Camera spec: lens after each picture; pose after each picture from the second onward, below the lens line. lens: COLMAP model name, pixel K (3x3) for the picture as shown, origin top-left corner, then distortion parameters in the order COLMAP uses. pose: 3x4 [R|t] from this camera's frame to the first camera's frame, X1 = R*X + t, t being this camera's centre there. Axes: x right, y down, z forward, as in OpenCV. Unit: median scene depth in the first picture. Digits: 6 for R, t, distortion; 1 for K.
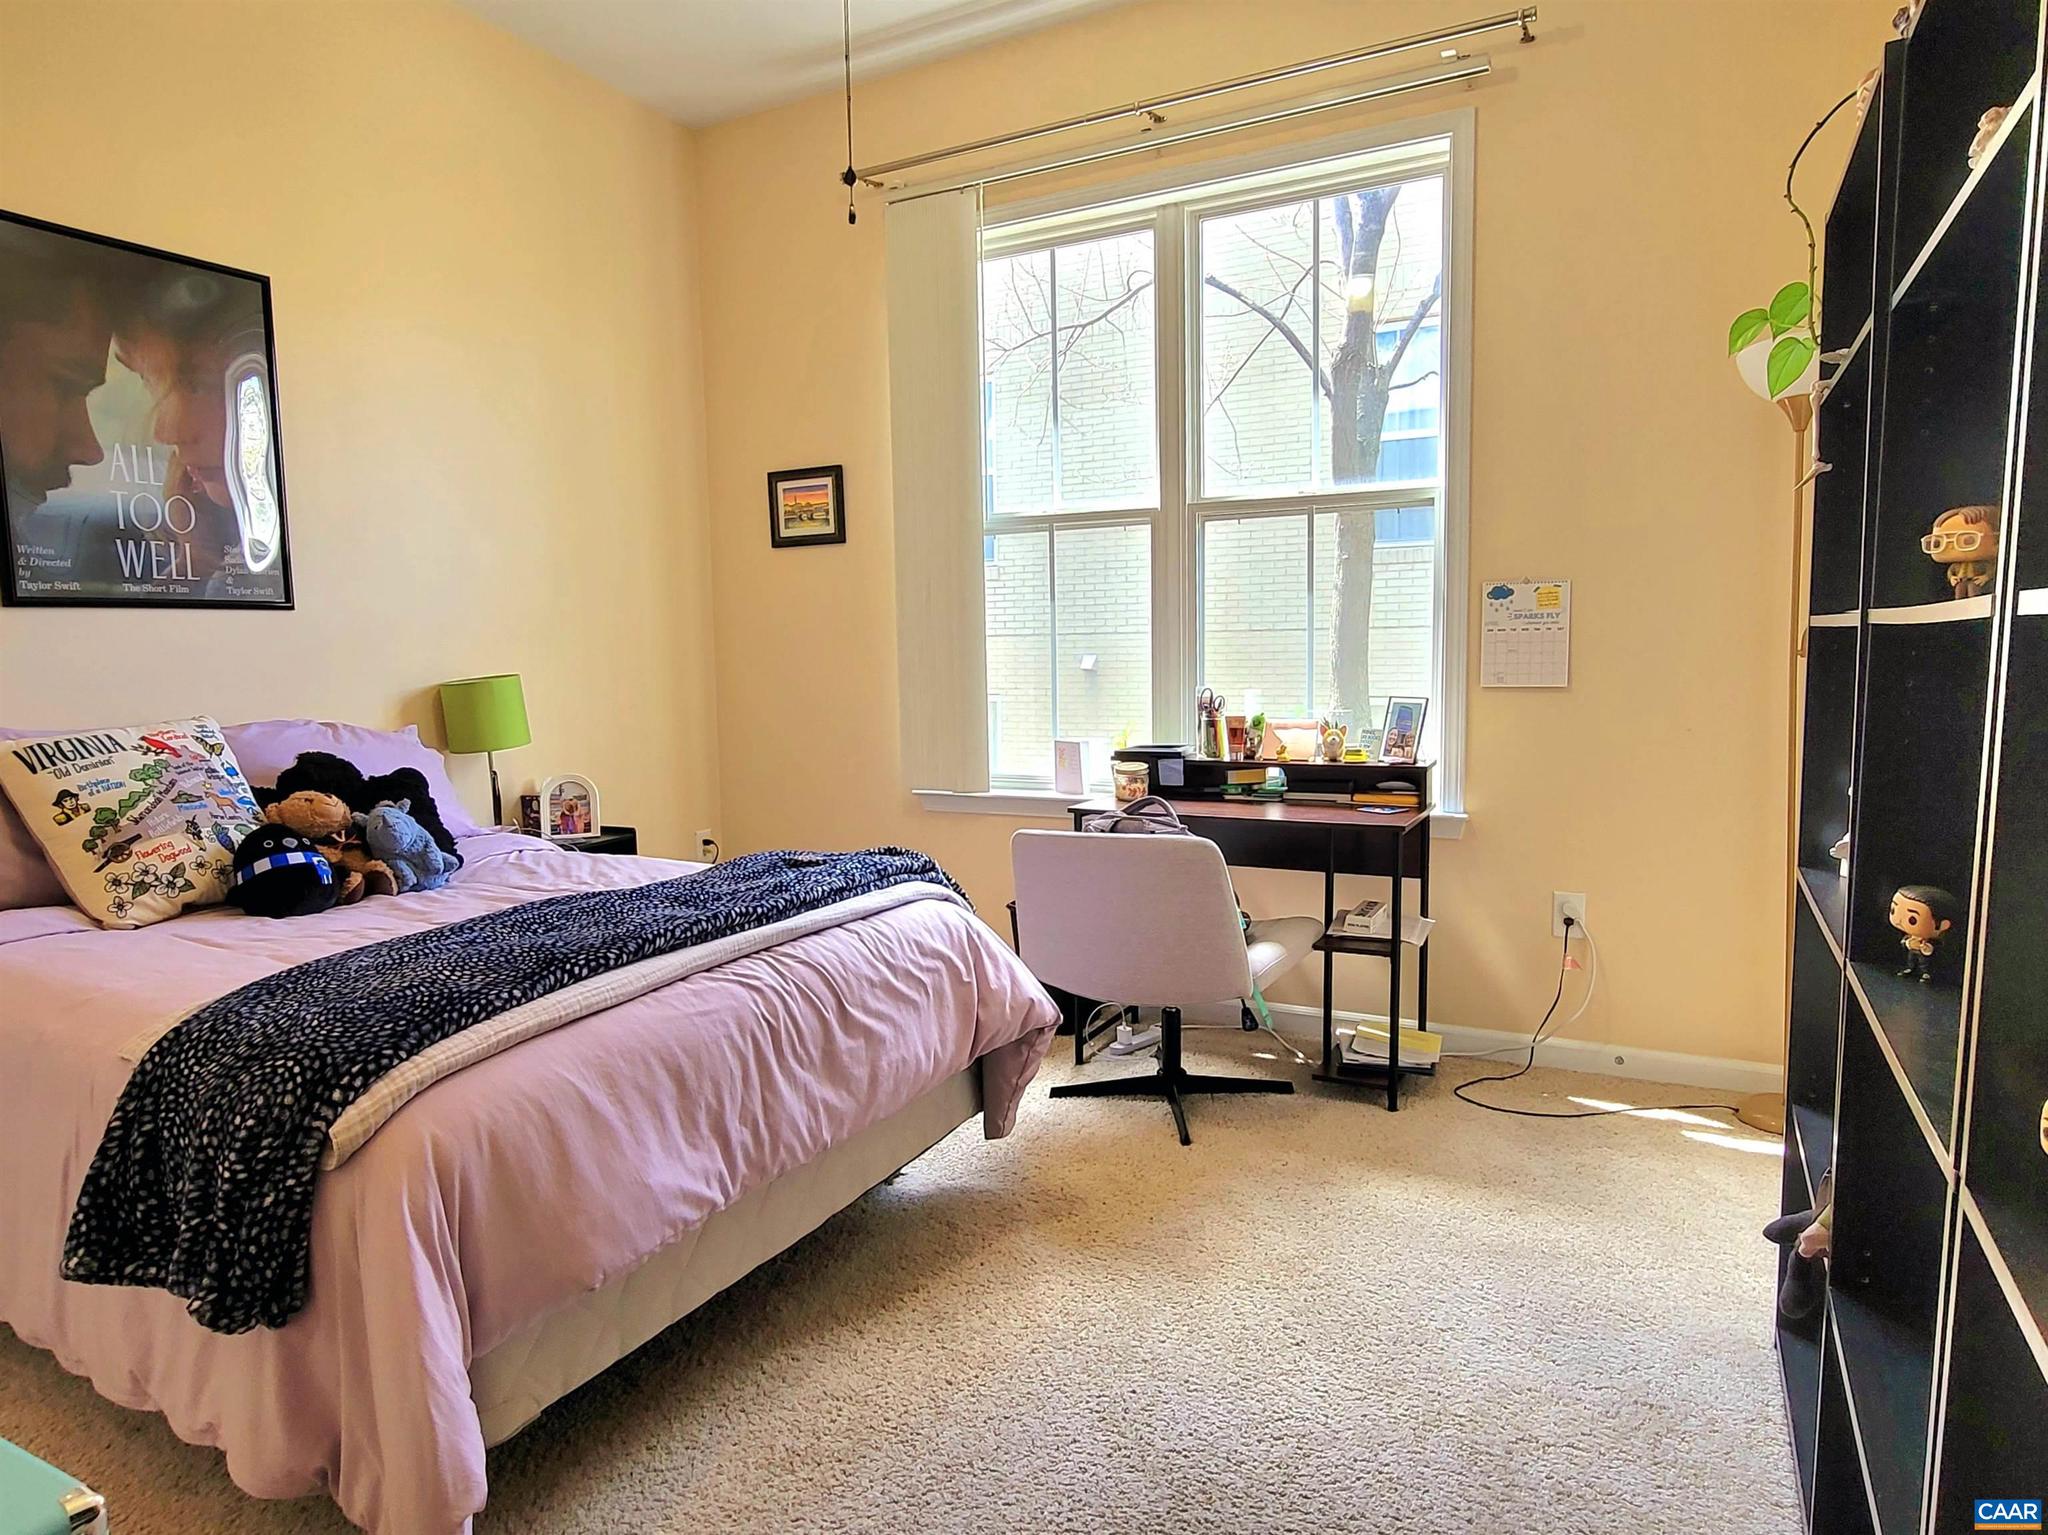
lens RADIAL K [[1234.3, 0, 1019.2], [0, 1234.3, 761.4], [0, 0, 1]] dist [-0.008029, -0.000577]
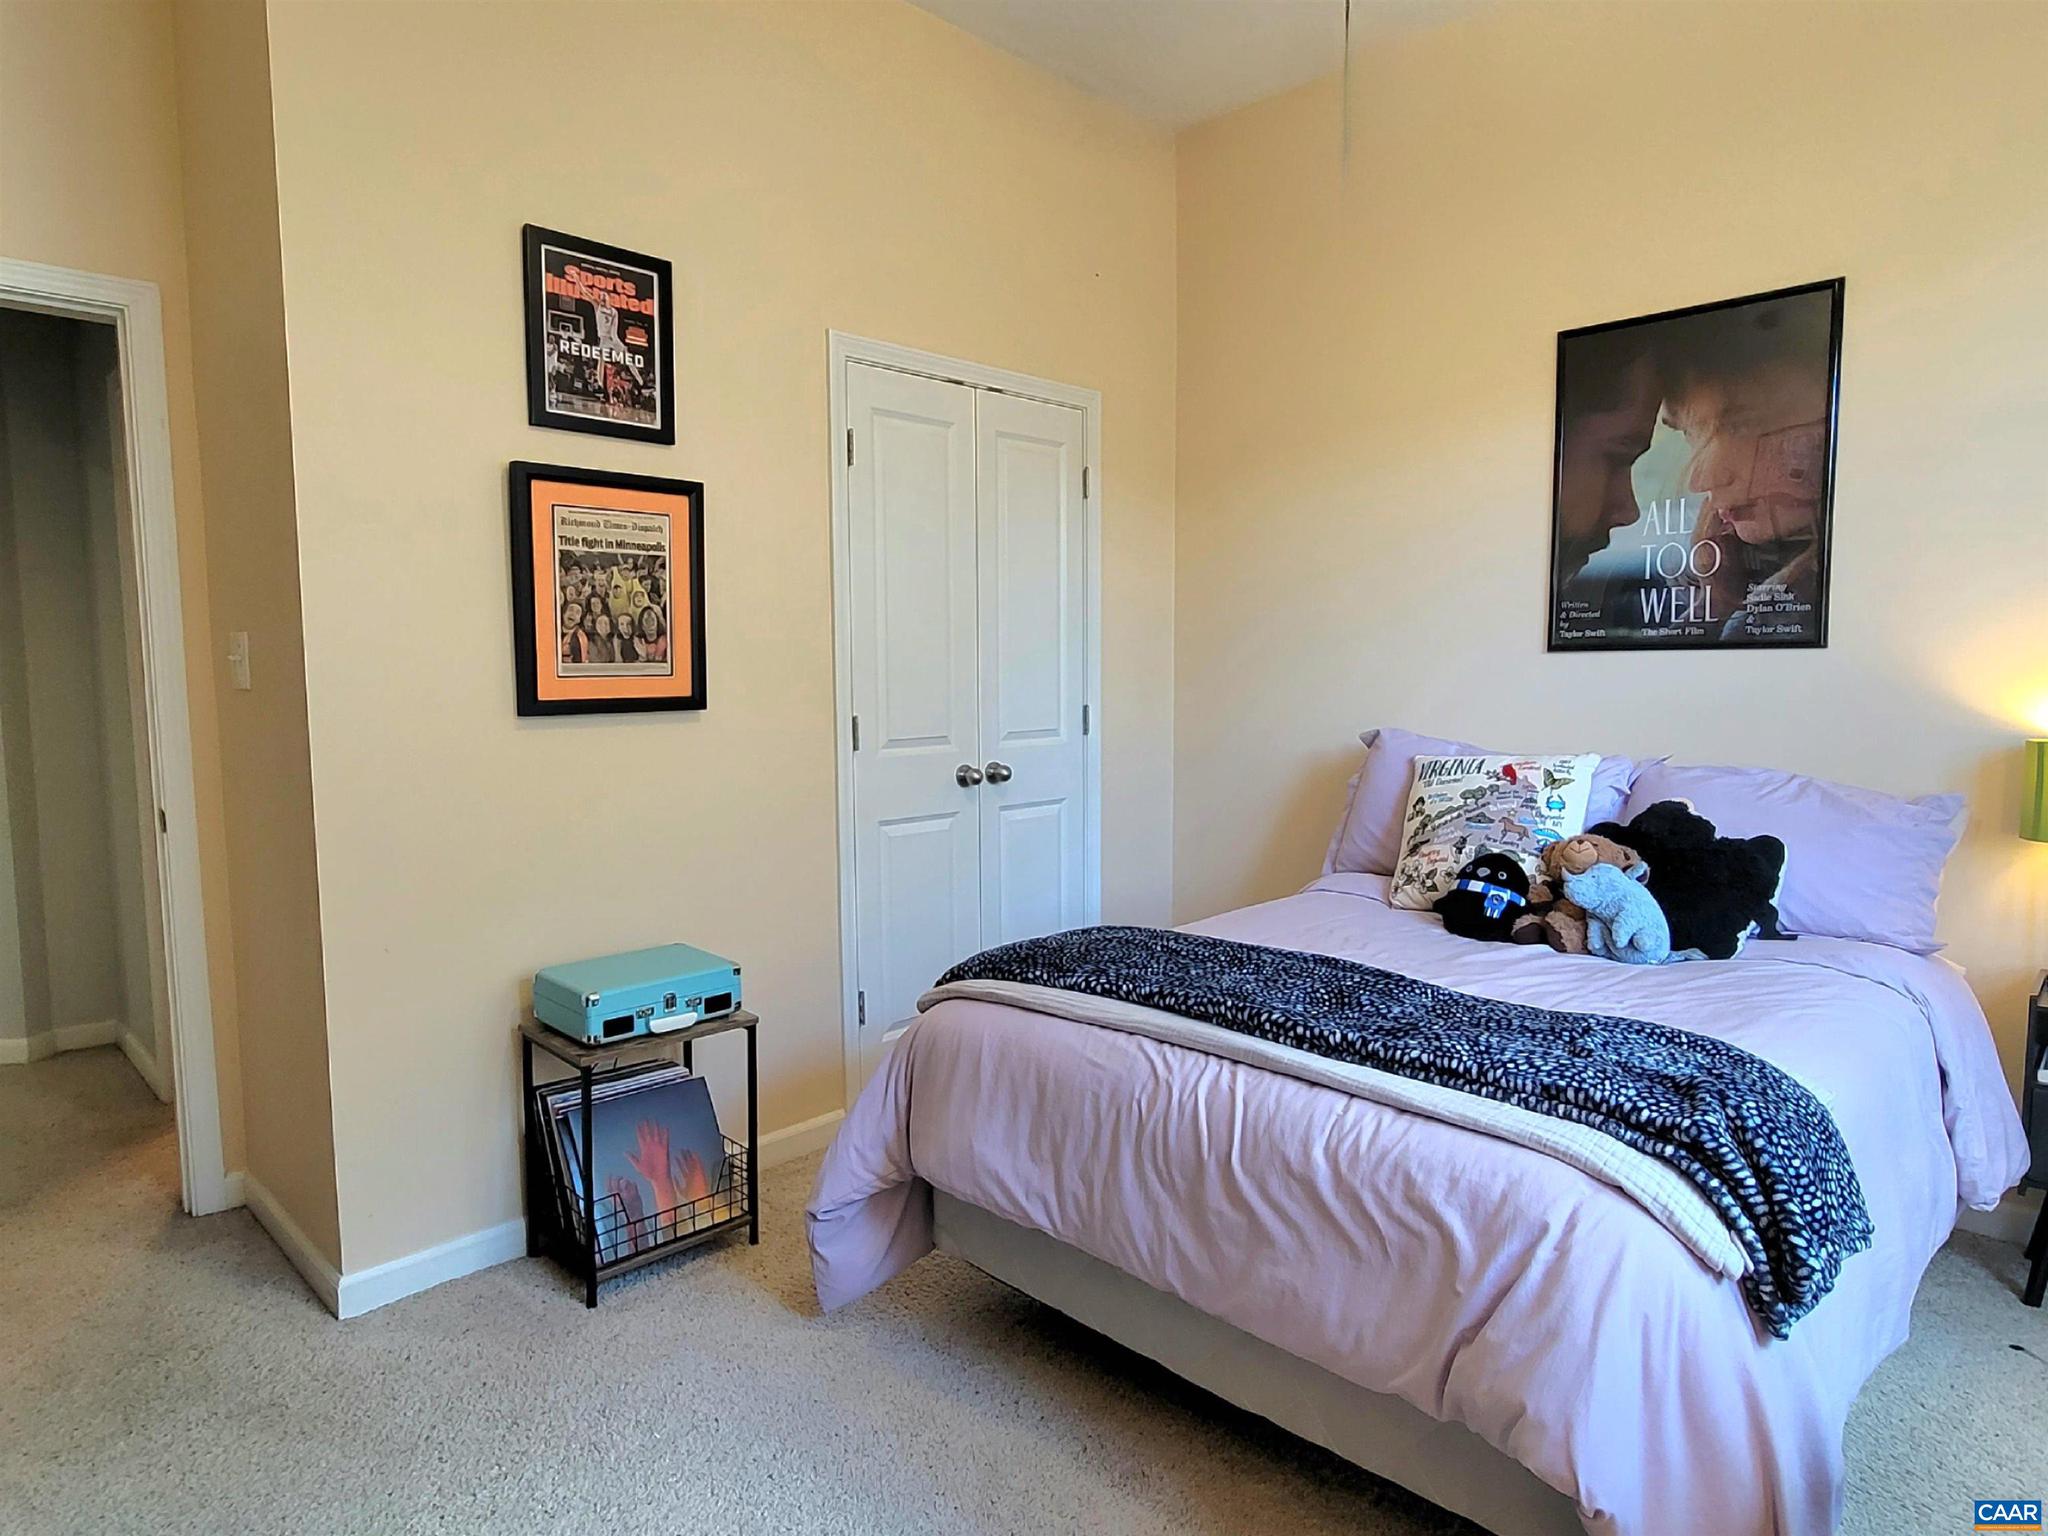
lens RADIAL K [[1183.2, 0, 1022.3], [0, 1183.2, 774.4], [0, 0, 1]] dist [-0.003980, -0.000307]
pose [[-0.286223, 0.104425, -0.952456, 0.543007], [-0.081655, 0.987769, 0.132835, -0.131642], [0.954677, 0.115793, -0.274195, 0.918468]]
